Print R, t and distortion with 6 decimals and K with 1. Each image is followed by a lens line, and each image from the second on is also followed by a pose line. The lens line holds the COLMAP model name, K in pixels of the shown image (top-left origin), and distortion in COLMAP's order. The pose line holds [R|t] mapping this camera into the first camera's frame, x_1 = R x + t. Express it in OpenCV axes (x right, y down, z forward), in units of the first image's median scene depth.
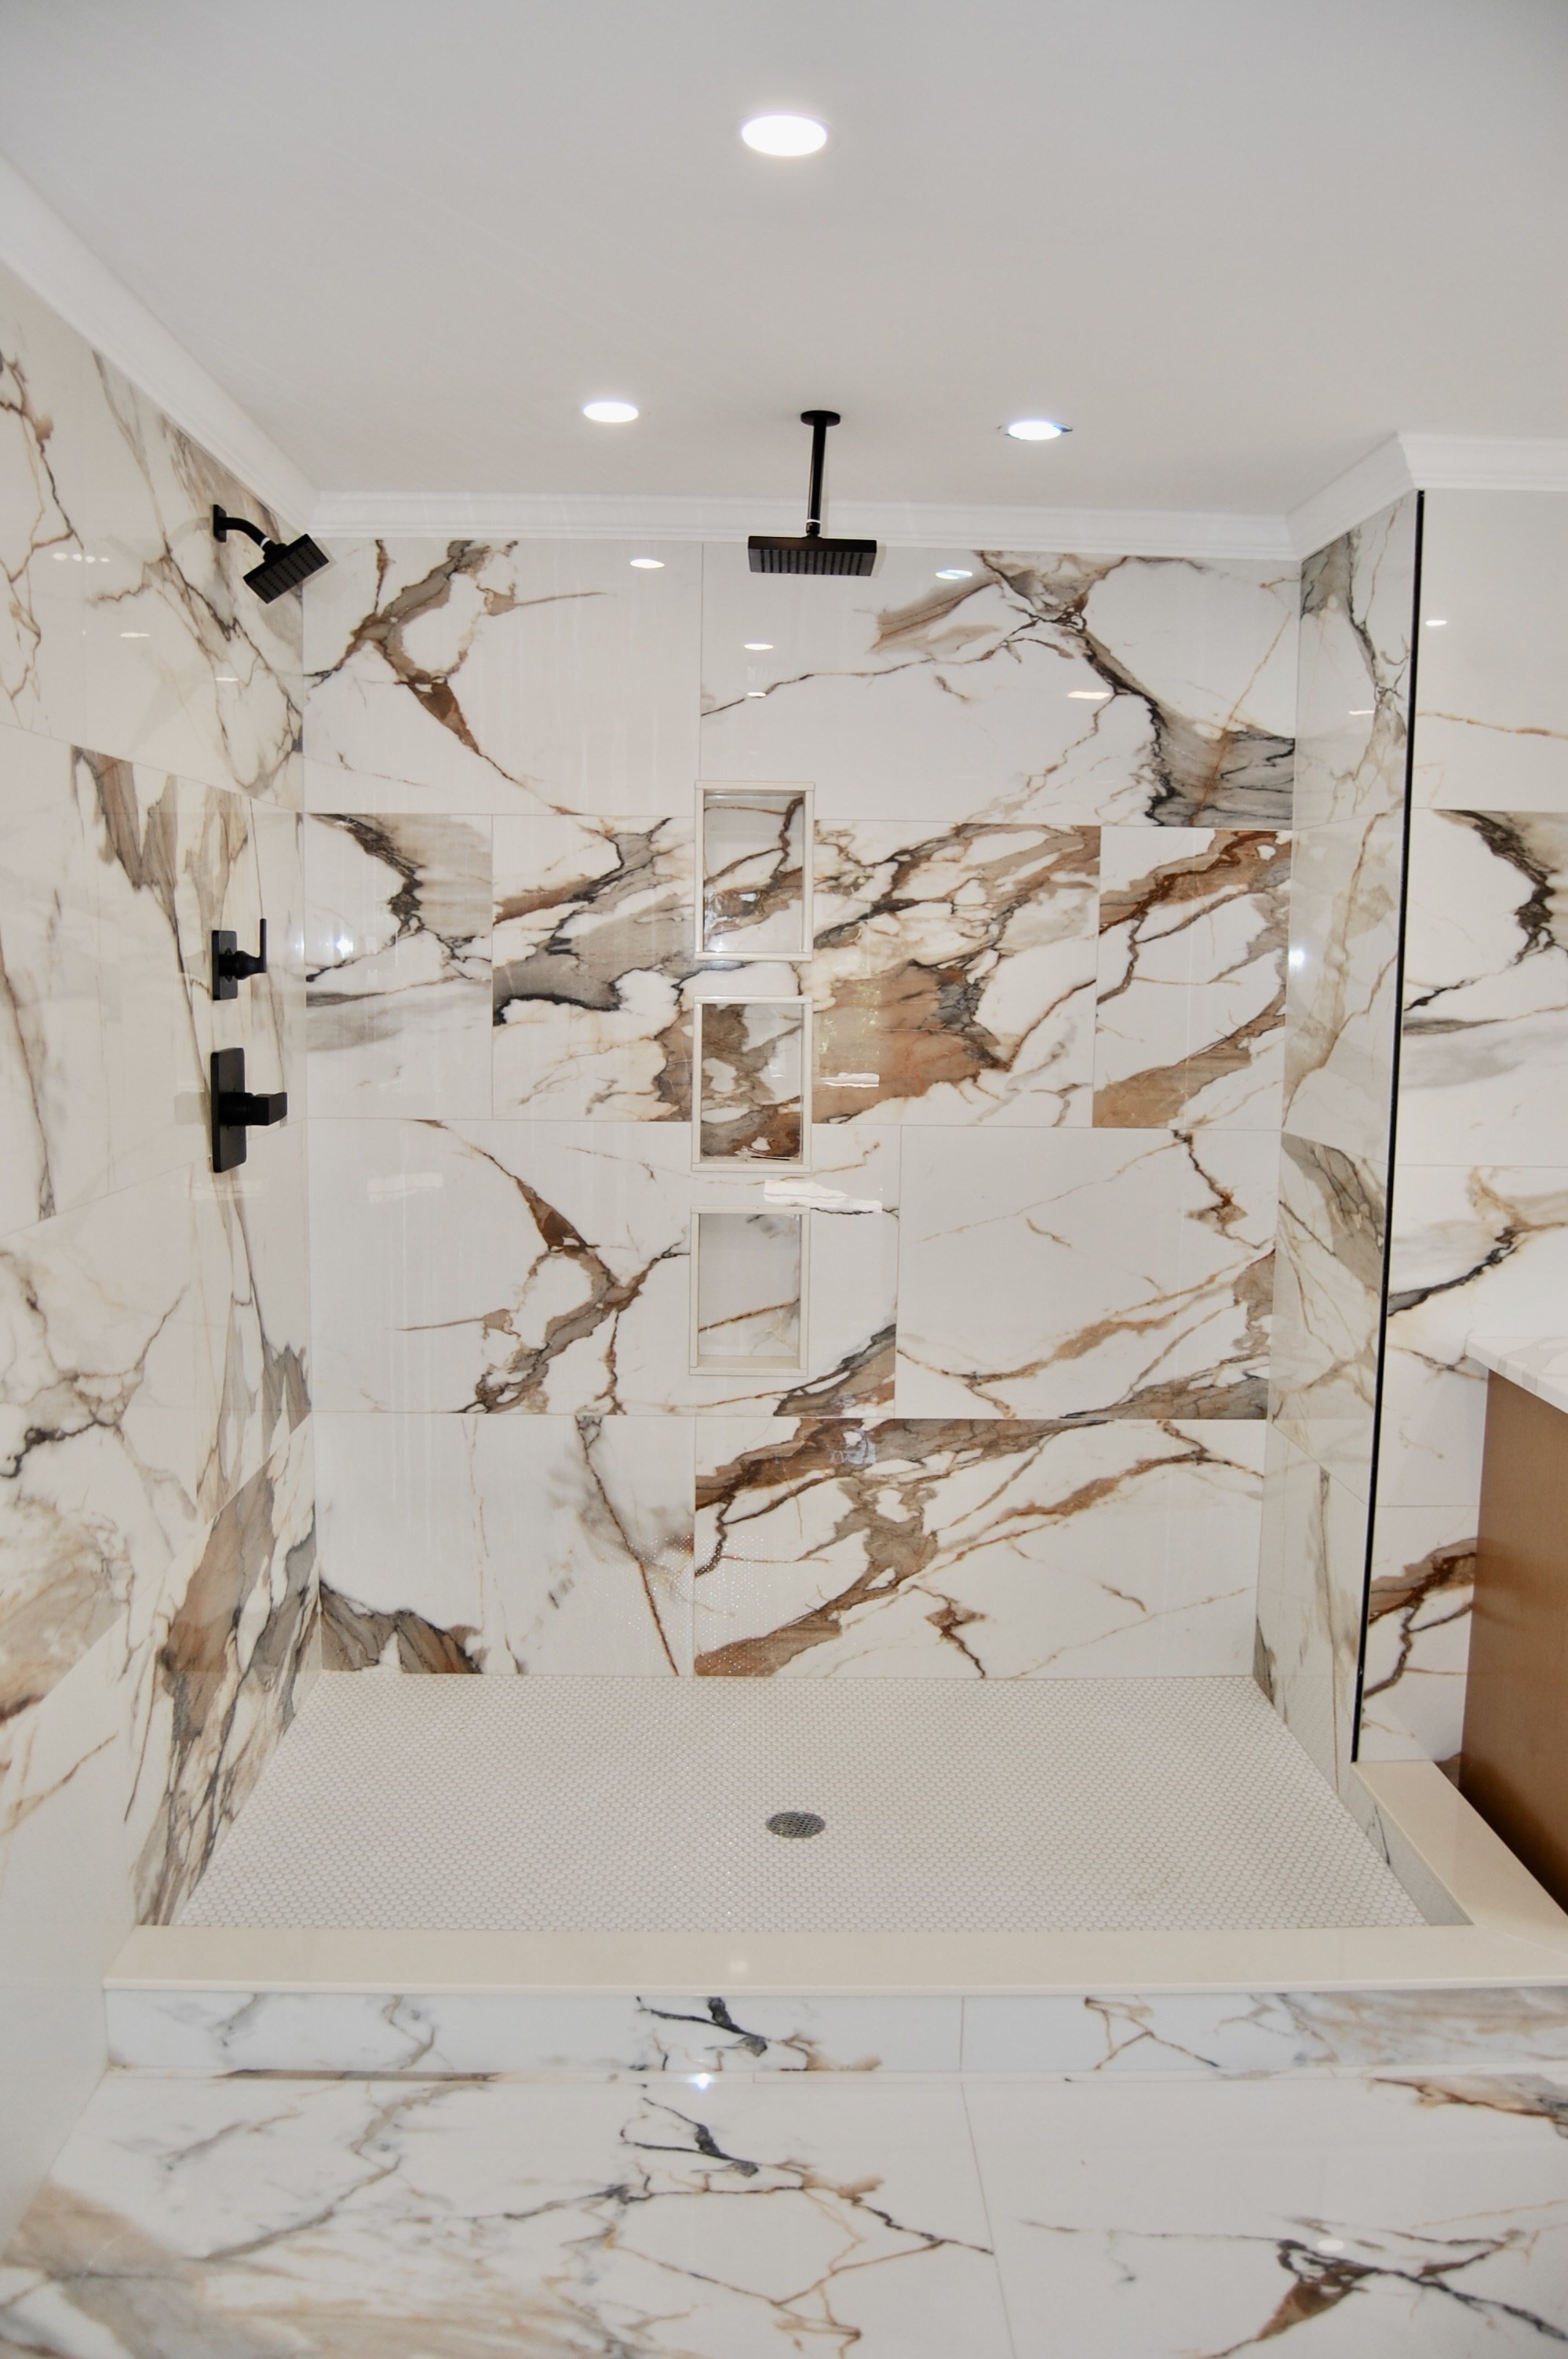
lens RADIAL K [[1876.7, 0, 765.9], [0, 1876.7, 1171.5], [0, 0, 1]] dist [-0.095686, 0.042538]
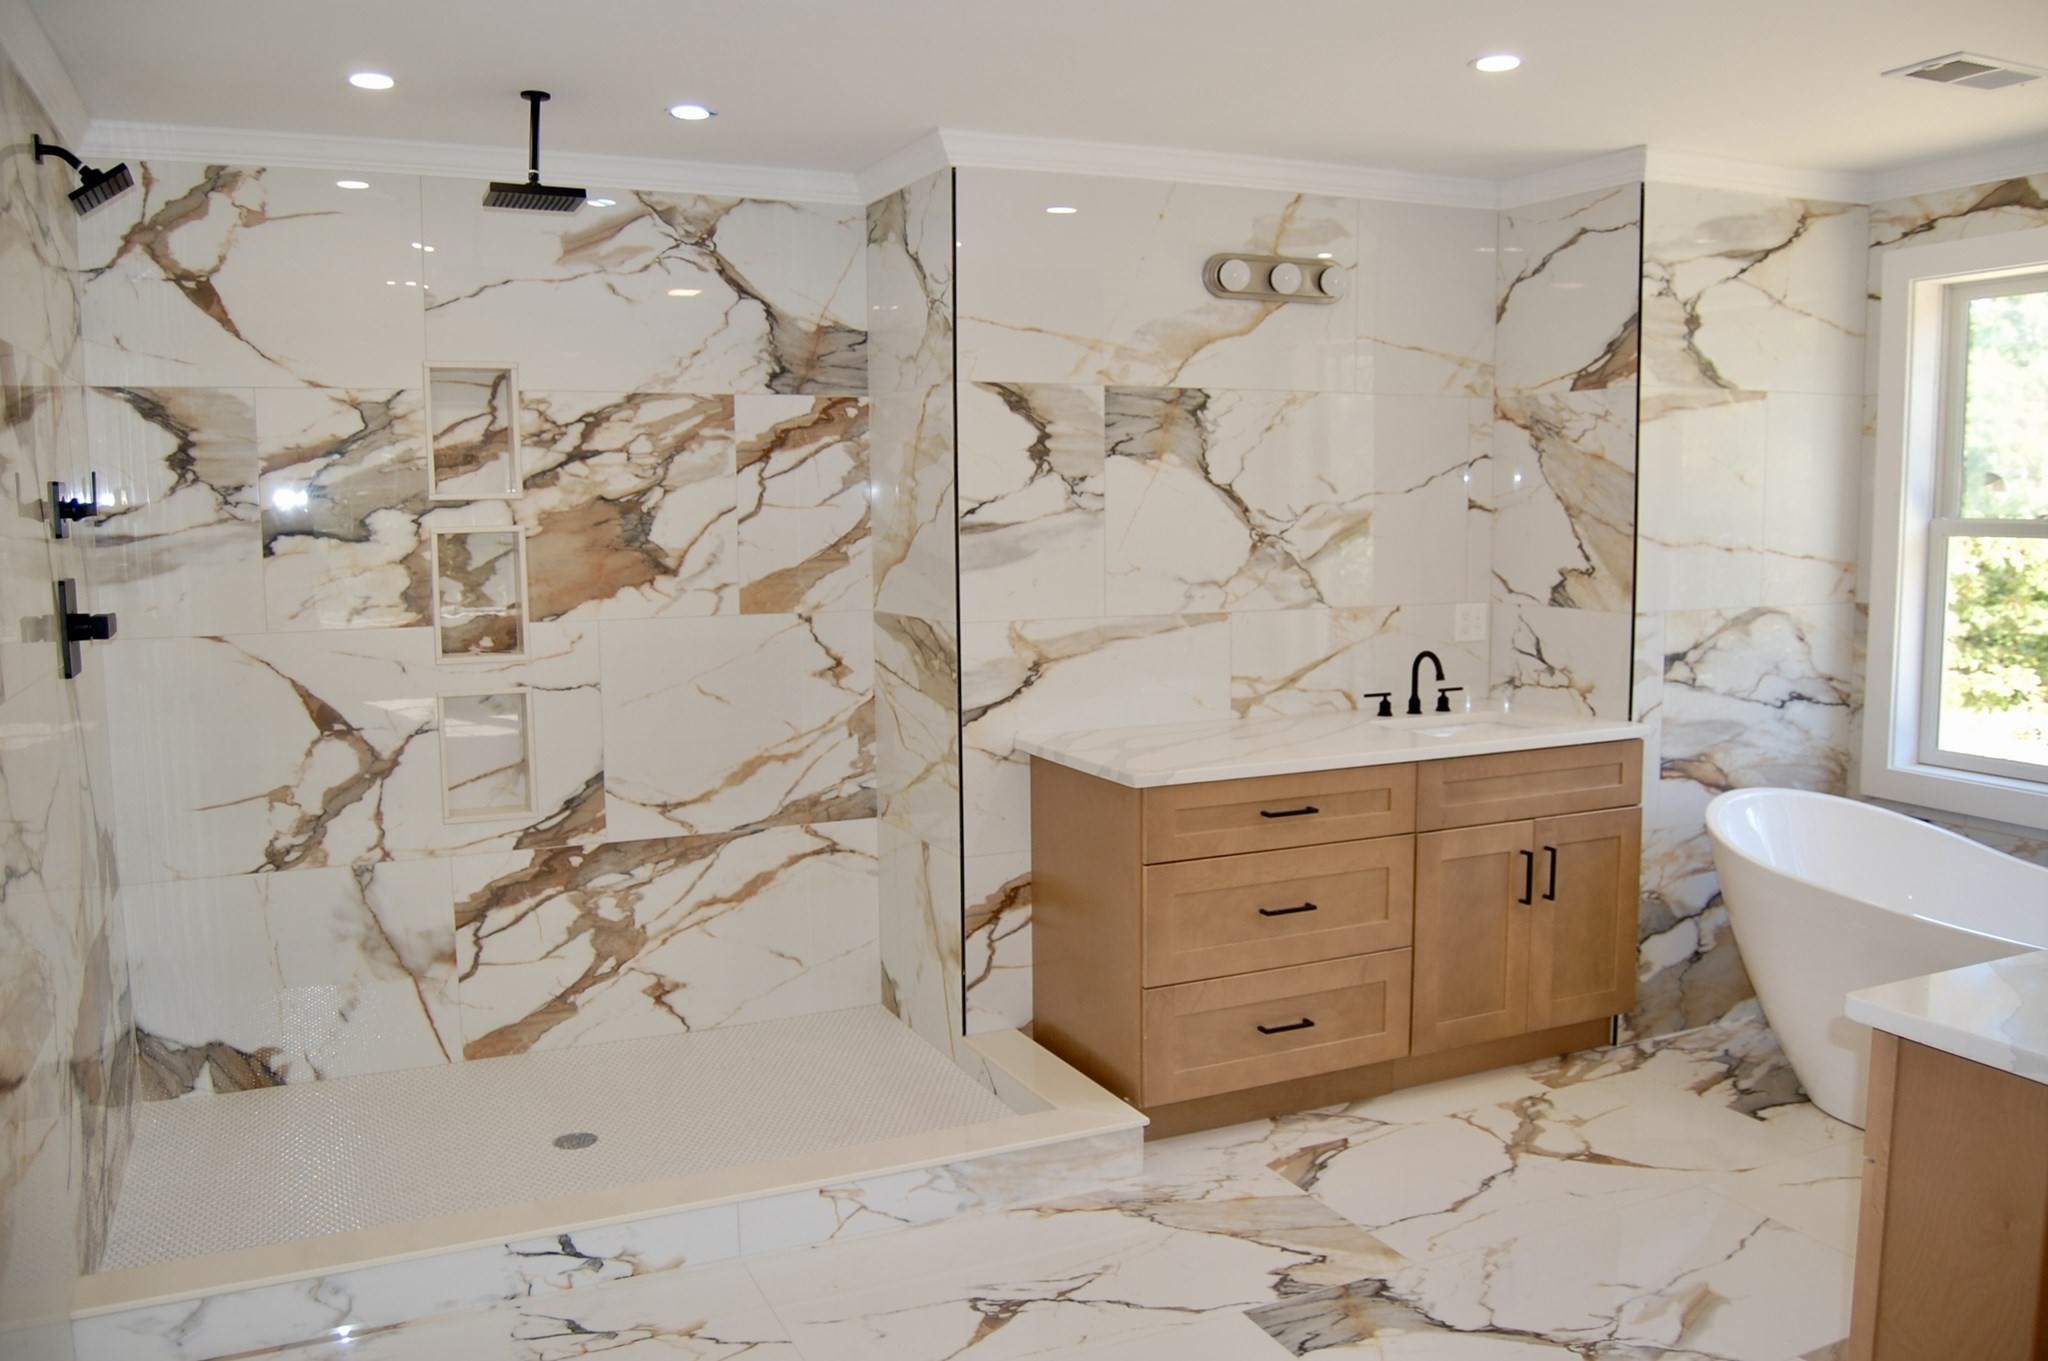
lens RADIAL K [[1629.5, 0, 1042.0], [0, 1629.5, 690.5], [0, 0, 1]] dist [-0.095686, 0.042538]
pose [[0.913230, -0.067323, 0.401844, -0.107888], [0.068309, 0.997593, 0.011895, 0.033678], [-0.401677, 0.016587, 0.915631, -0.179382]]
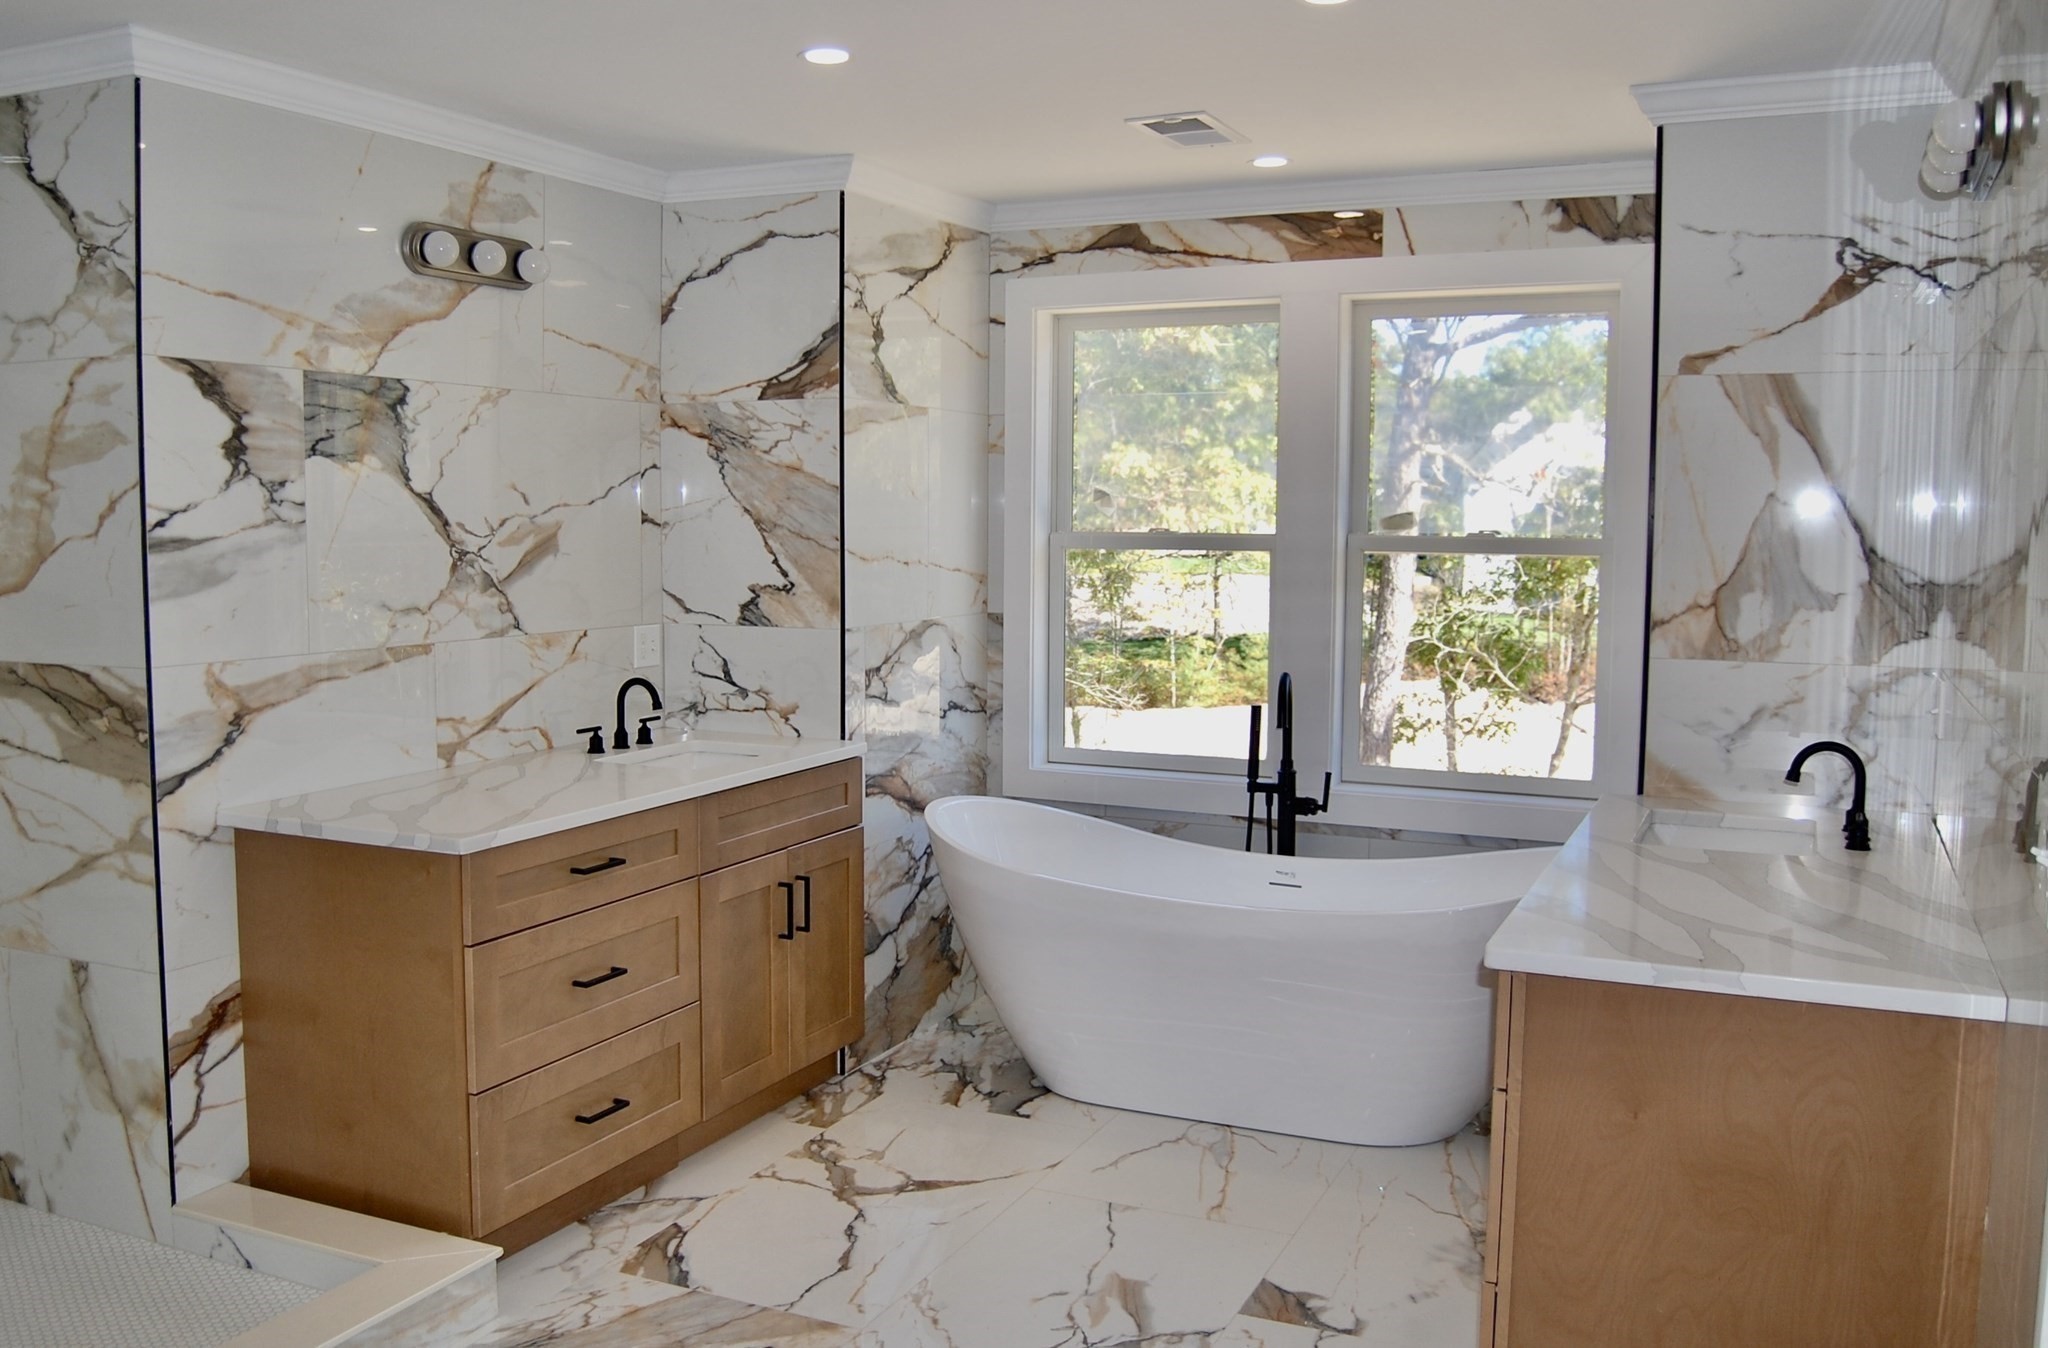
lens RADIAL K [[1794.6, 0, 949.7], [0, 1794.6, 675.5], [0, 0, 1]] dist [-0.085823, 0.011317]
pose [[0.457664, -0.089952, 0.884564, -0.337153], [0.108402, 0.993093, 0.044903, 0.004655], [-0.882493, 0.075338, 0.464253, 0.061267]]
